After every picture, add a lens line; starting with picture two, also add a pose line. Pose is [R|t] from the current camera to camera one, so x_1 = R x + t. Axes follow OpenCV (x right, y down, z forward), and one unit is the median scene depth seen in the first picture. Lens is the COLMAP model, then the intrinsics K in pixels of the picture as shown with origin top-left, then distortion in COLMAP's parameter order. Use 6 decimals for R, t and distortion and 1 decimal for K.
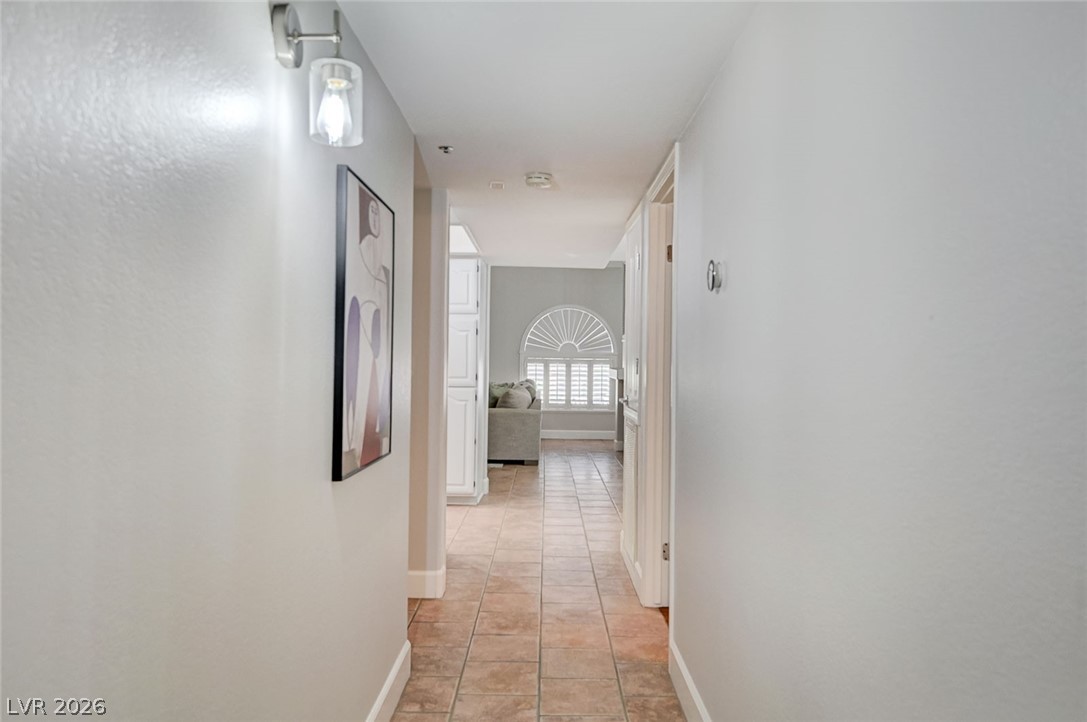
lens RADIAL K [[751.6, 0, 543.7], [0, 751.6, 360.1], [0, 0, 1]] dist [-0.000022, 0.000017]
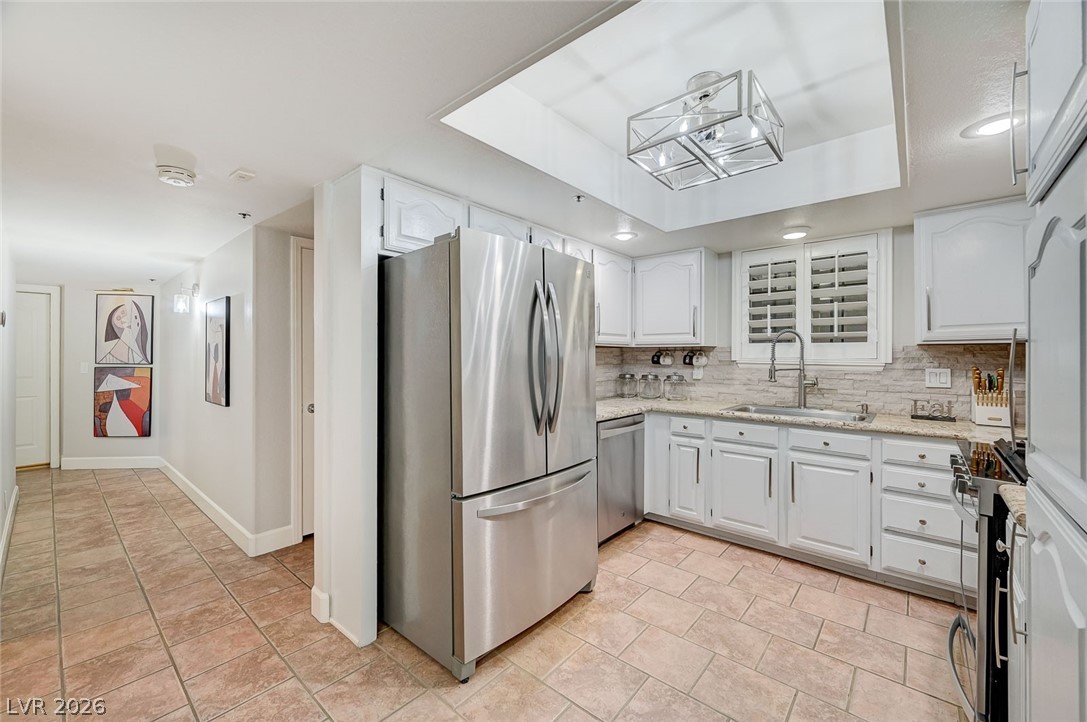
lens RADIAL K [[432.6, 0, 546.7], [0, 432.6, 360.2], [0, 0, 1]] dist [-0.001615, 0.000148]
pose [[-0.648623, -0.010731, -0.761034, 0.107350], [-0.009895, 0.999935, -0.005667, -0.010346], [0.761045, 0.003855, -0.648687, 1.827097]]
